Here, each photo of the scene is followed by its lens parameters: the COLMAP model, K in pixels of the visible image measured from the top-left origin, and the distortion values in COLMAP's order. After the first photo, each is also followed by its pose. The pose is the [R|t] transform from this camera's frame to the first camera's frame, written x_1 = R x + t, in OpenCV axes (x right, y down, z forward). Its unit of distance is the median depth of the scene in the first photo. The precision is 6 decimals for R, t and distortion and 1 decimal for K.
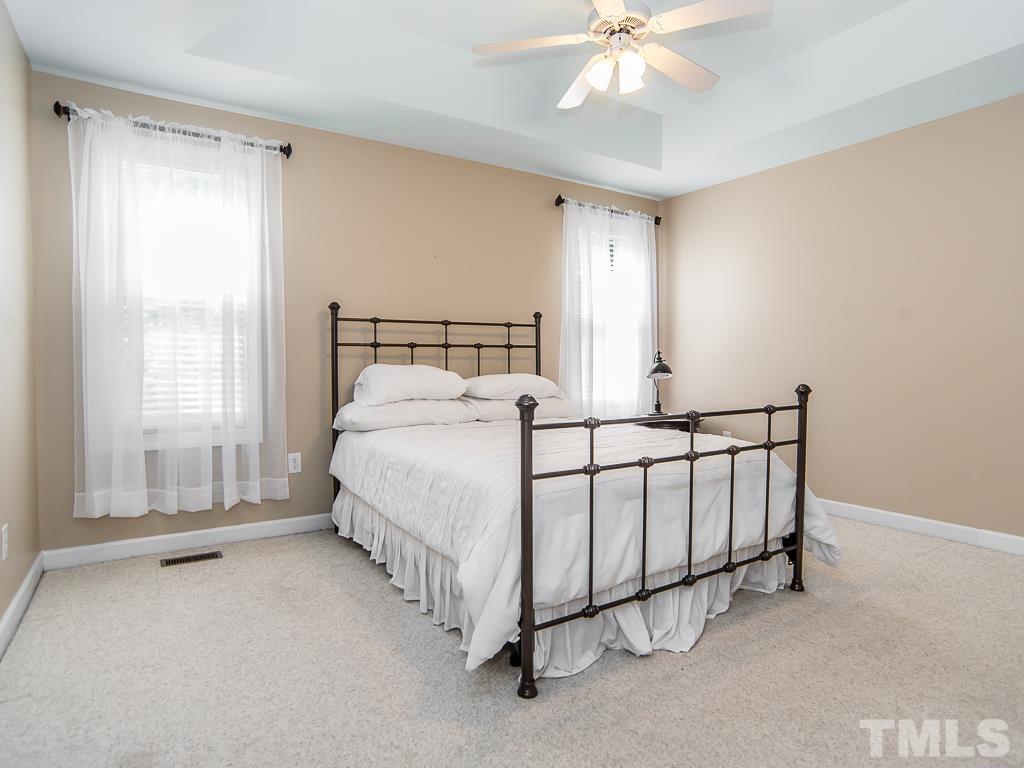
lens RADIAL K [[599.9, 0, 512.0], [0, 599.9, 384.0], [0, 0, 1]] dist [-0.082416, 0.058684]
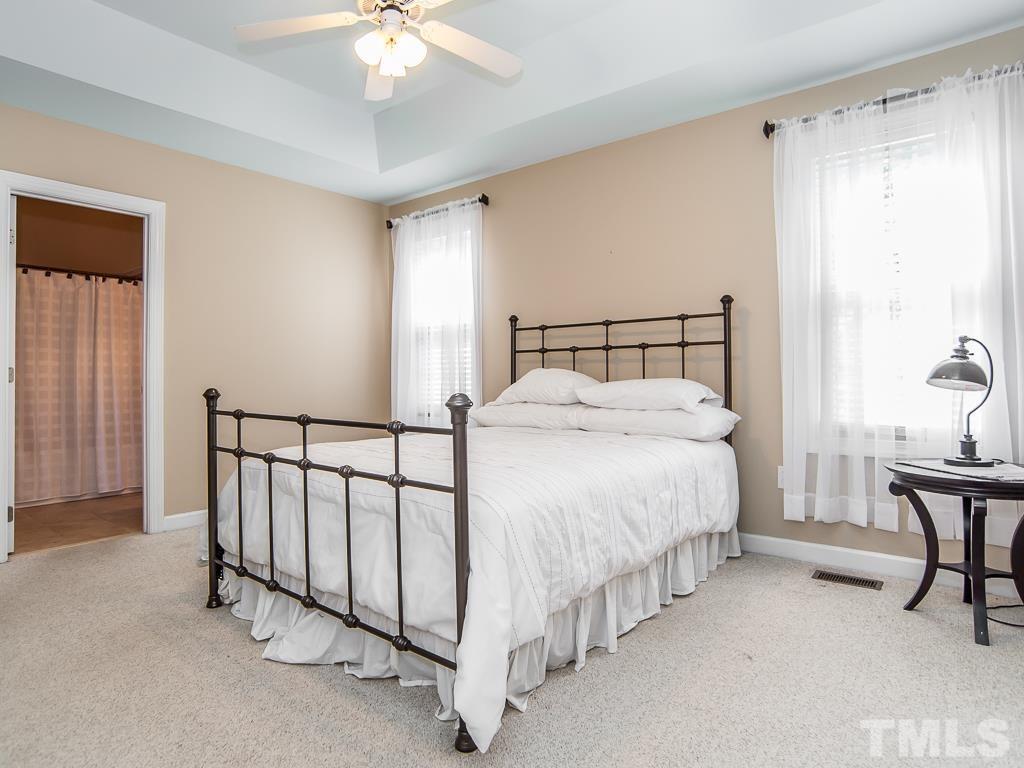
lens RADIAL K [[599.9, 0, 512.0], [0, 599.9, 384.0], [0, 0, 1]] dist [-0.082416, 0.058684]
pose [[0.293343, 0.026025, -0.955653, 0.765882], [-0.010429, 0.999657, 0.024023, -0.029116], [0.955950, 0.002920, 0.293514, 0.605303]]
